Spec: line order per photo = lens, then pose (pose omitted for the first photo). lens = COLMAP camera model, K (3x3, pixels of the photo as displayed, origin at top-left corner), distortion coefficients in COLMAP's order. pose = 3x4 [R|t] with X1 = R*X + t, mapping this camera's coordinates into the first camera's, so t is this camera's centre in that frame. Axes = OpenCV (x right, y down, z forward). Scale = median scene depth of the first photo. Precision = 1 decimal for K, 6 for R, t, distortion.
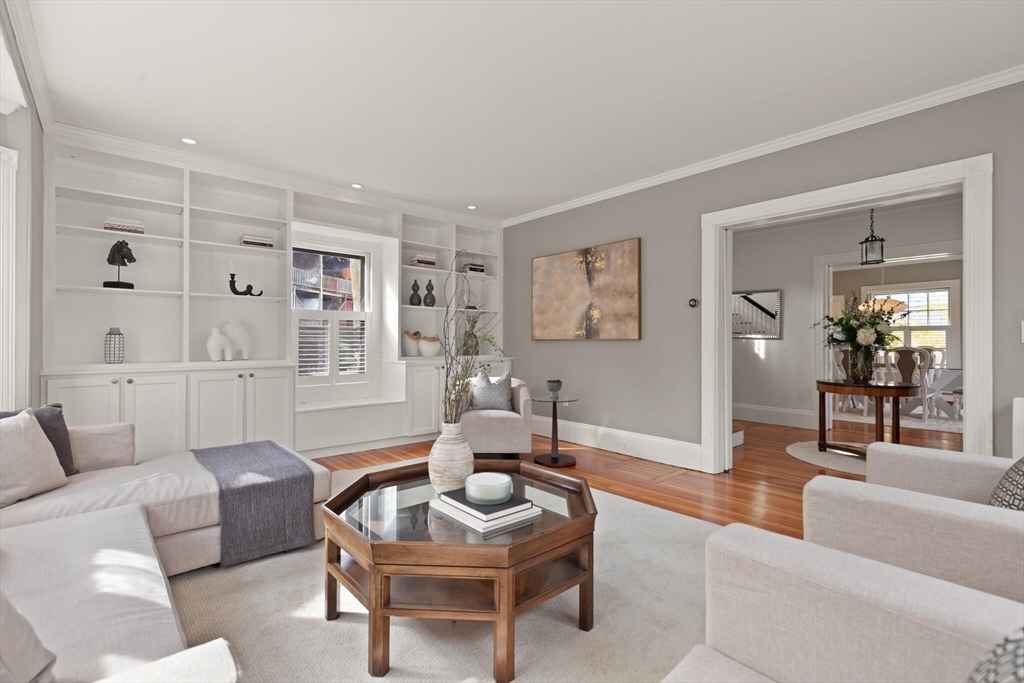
lens RADIAL K [[465.9, 0, 512.7], [0, 465.9, 339.6], [0, 0, 1]] dist [0.002699, -0.001534]
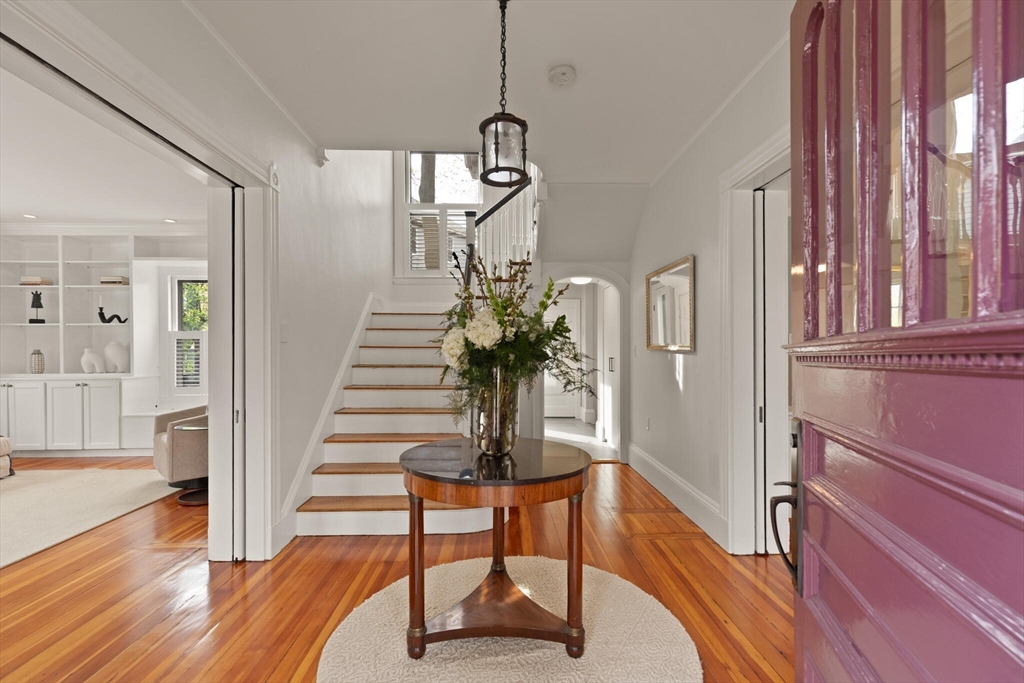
lens RADIAL K [[465.9, 0, 517.0], [0, 465.9, 349.2], [0, 0, 1]] dist [0.002699, -0.001534]
pose [[0.774693, -0.009991, -0.632259, 1.166416], [0.010741, 0.999939, -0.002641, -0.005598], [0.632247, -0.004746, 0.774752, 0.732223]]
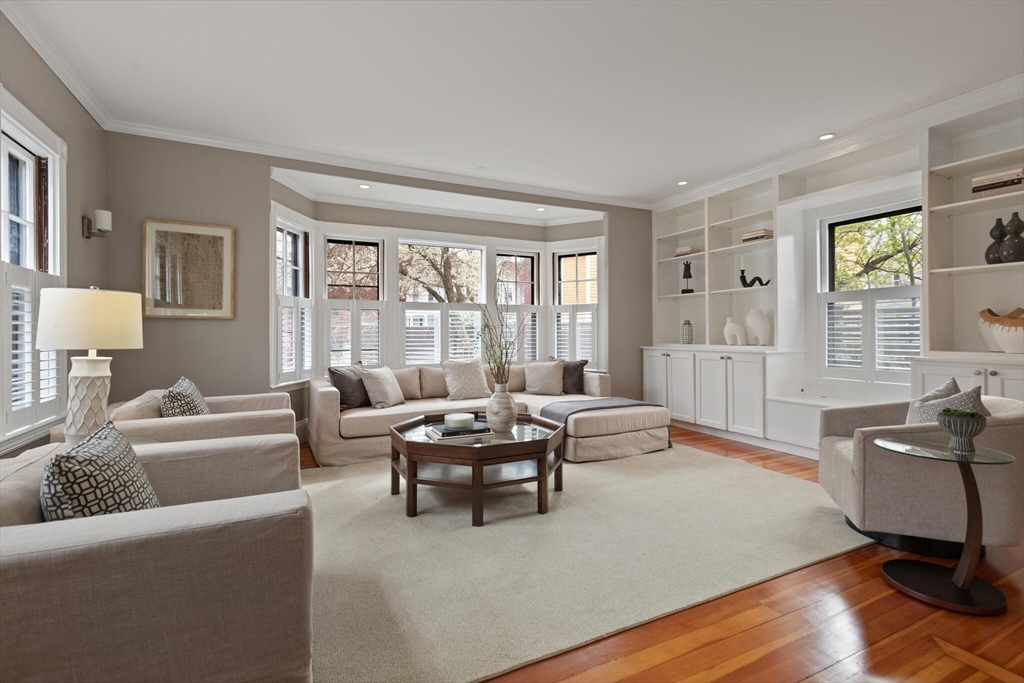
lens RADIAL K [[465.9, 0, 517.5], [0, 465.9, 334.0], [0, 0, 1]] dist [0.002699, -0.001534]
pose [[-0.248215, 0.002339, -0.968702, 0.666046], [0.006669, 0.999978, 0.000706, 0.013634], [0.968682, -0.006285, -0.248225, 0.758076]]
